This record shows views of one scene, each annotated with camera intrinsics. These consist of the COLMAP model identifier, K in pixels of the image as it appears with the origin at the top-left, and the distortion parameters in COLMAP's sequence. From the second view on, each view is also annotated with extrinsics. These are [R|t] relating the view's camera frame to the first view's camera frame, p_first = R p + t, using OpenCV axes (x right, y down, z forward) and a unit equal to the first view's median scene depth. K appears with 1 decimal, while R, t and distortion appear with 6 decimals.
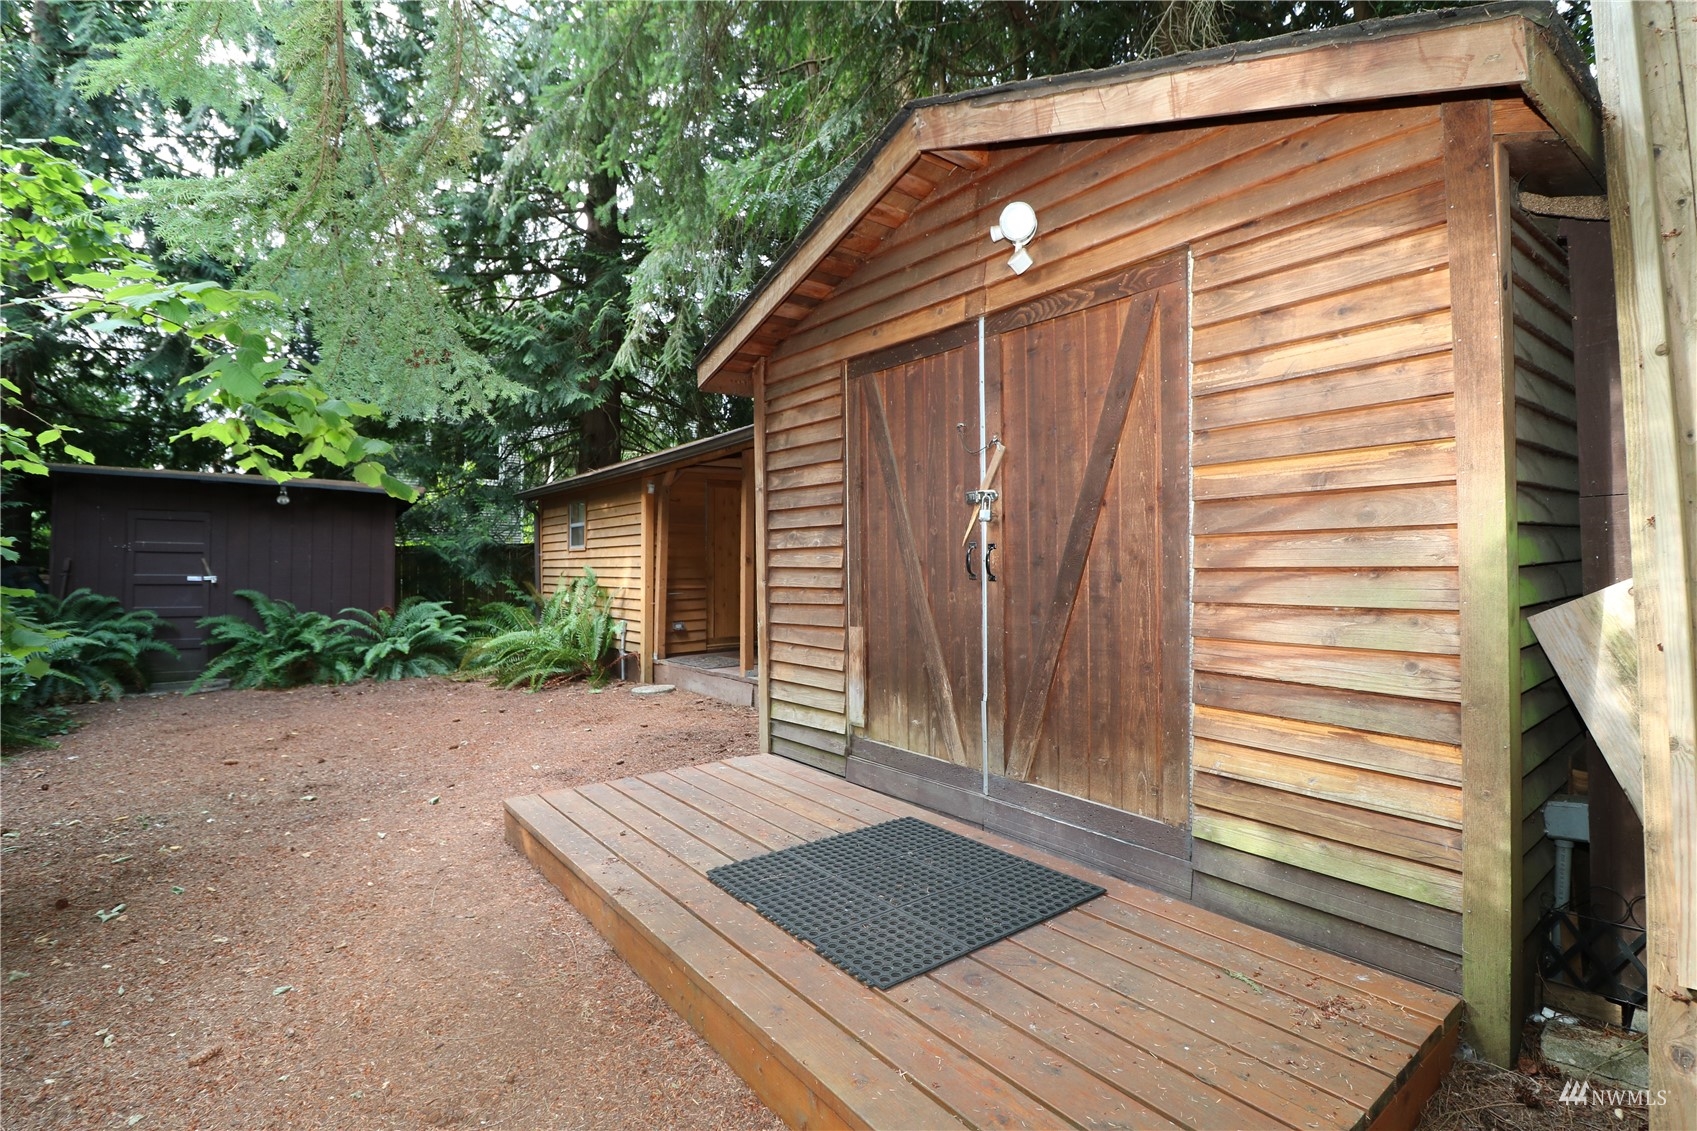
lens RADIAL K [[778.2, 0, 844.1], [0, 778.2, 561.9], [0, 0, 1]] dist [-0.009816, -0.001896]
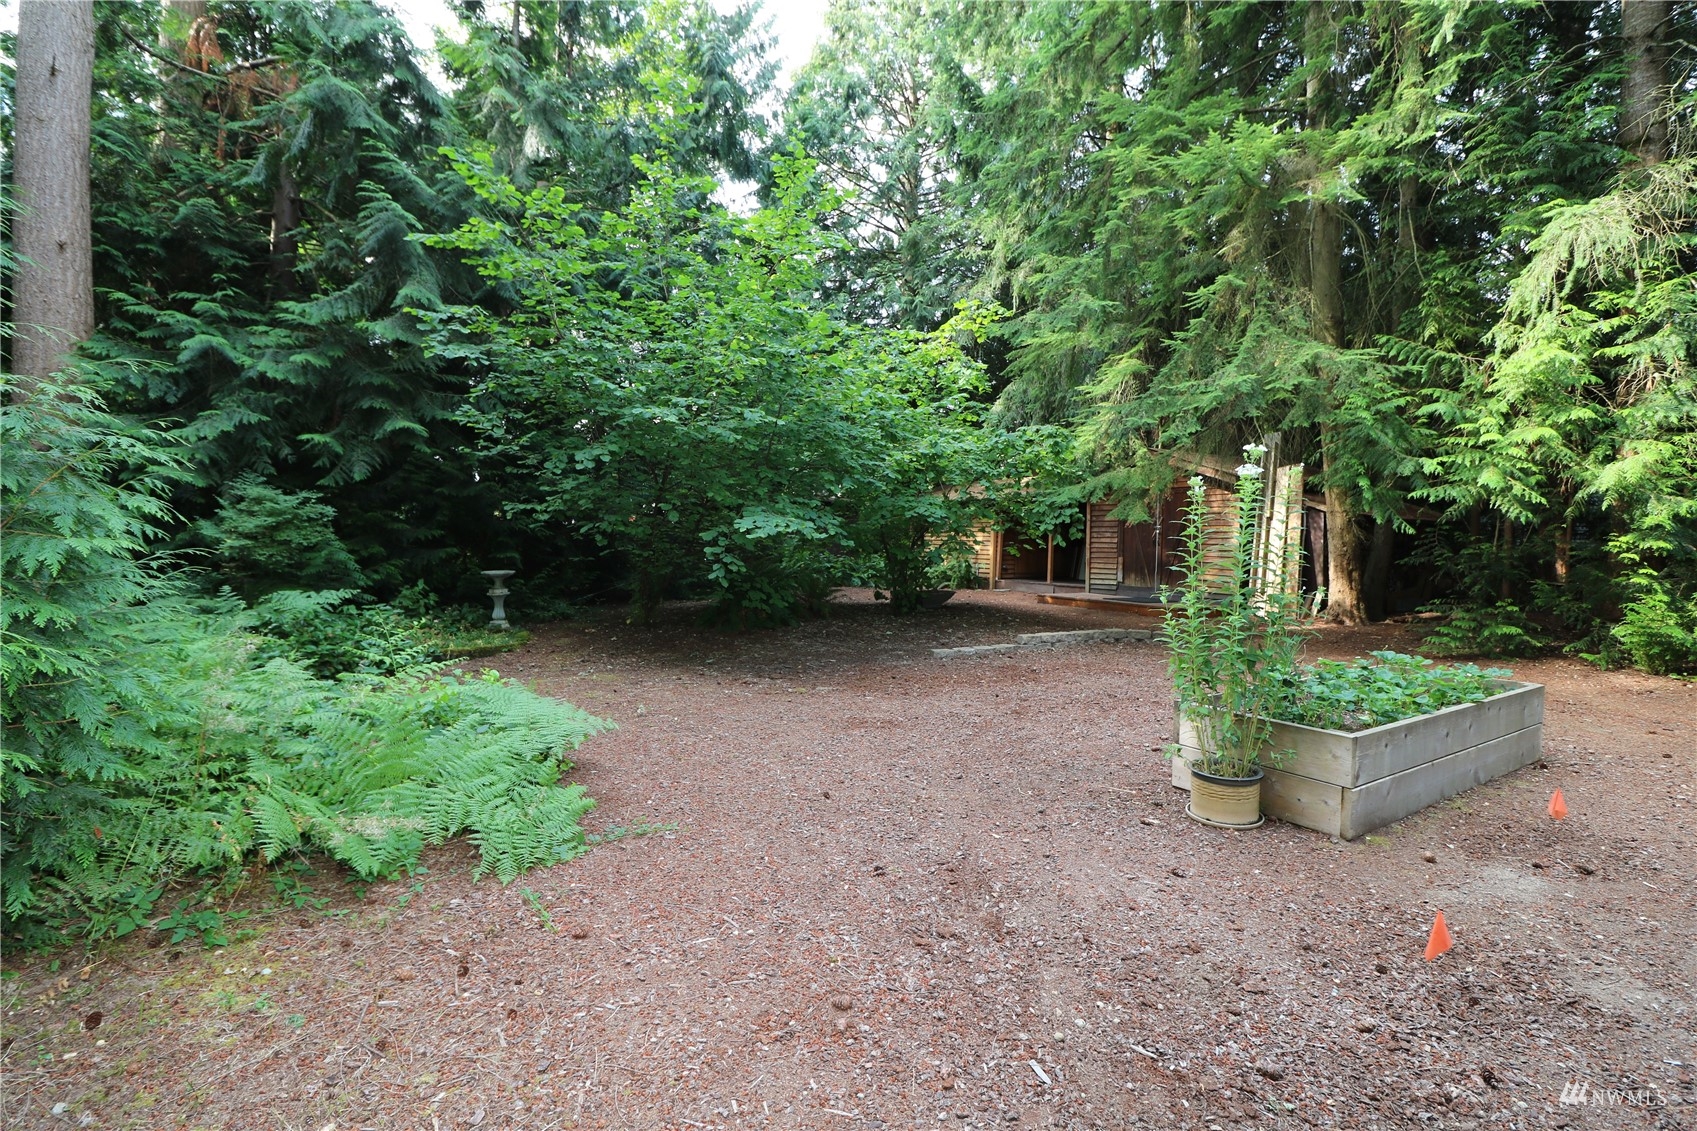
lens RADIAL K [[778.2, 0, 845.6], [0, 778.2, 565.7], [0, 0, 1]] dist [-0.009816, -0.001896]
pose [[0.990518, 0.022336, -0.135554, -0.824471], [-0.017200, 0.999094, 0.038939, -0.003429], [0.136301, -0.036238, 0.990004, -3.083669]]
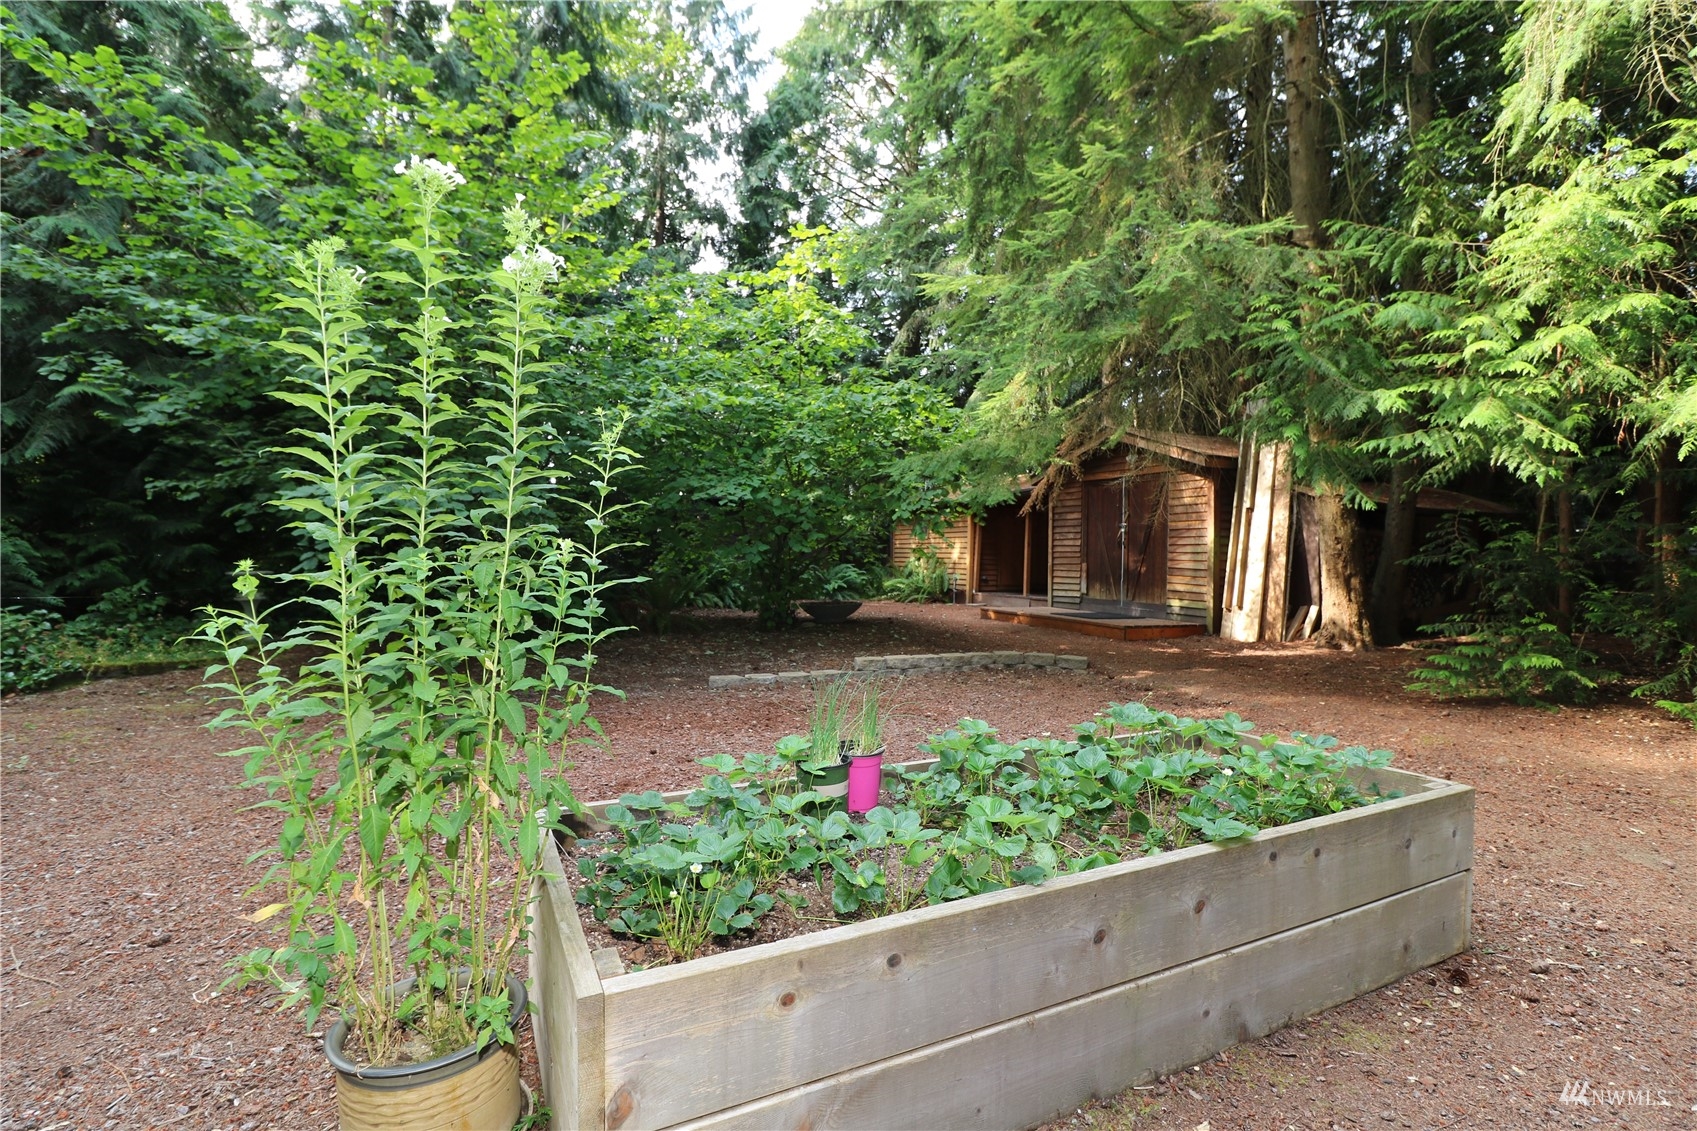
lens RADIAL K [[778.2, 0, 852.3], [0, 778.2, 562.7], [0, 0, 1]] dist [-0.009816, -0.001896]
pose [[0.972174, 0.020087, -0.233395, -0.165919], [-0.017646, 0.999766, 0.012545, 0.055789], [0.233593, -0.008077, 0.972301, -2.341129]]
